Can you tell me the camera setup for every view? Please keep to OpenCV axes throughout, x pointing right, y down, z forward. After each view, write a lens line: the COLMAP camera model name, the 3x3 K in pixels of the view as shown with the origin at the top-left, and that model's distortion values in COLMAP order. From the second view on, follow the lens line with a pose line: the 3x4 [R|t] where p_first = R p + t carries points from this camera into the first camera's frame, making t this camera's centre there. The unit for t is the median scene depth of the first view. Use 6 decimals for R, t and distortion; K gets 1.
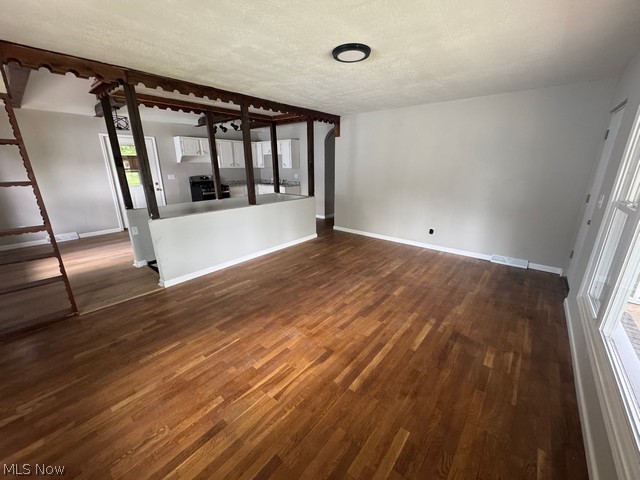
lens RADIAL K [[256.4, 0, 320.3], [0, 256.4, 242.3], [0, 0, 1]] dist [-0.001993, -0.000116]
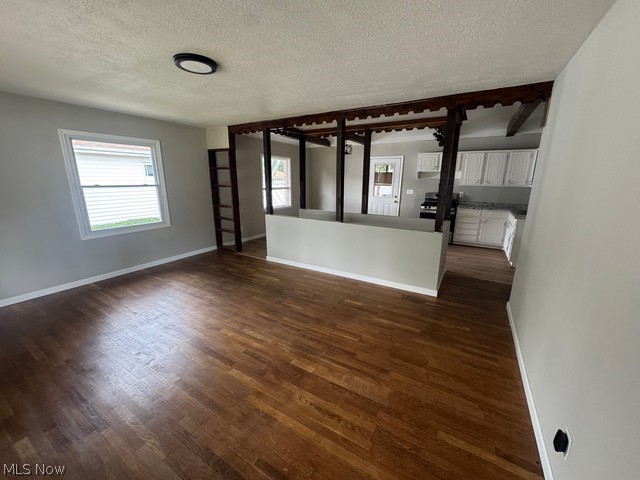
lens RADIAL K [[256.4, 0, 318.2], [0, 256.4, 240.2], [0, 0, 1]] dist [-0.001993, -0.000116]
pose [[0.152798, 0.234161, -0.960115, 0.751791], [-0.299126, 0.936910, 0.180897, -0.258975], [0.941900, 0.259555, 0.213202, 0.830790]]
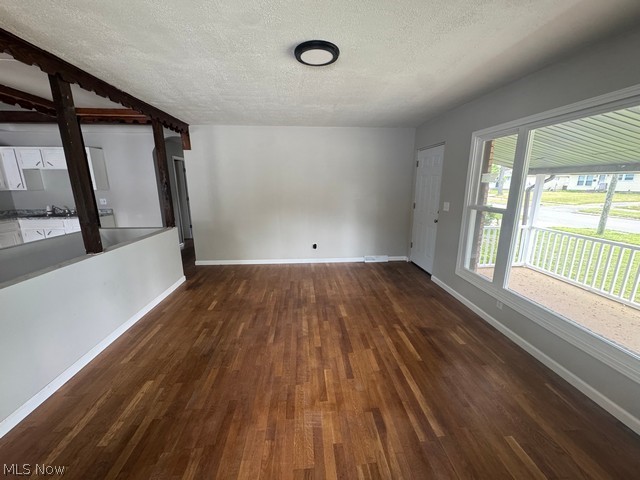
lens RADIAL K [[256.4, 0, 320.8], [0, 256.4, 240.4], [0, 0, 1]] dist [-0.001993, -0.000116]
pose [[0.716375, -0.152526, 0.680840, -0.325362], [0.206295, 0.978487, 0.002144, -0.079157], [-0.666520, 0.138918, 0.732429, 0.267484]]
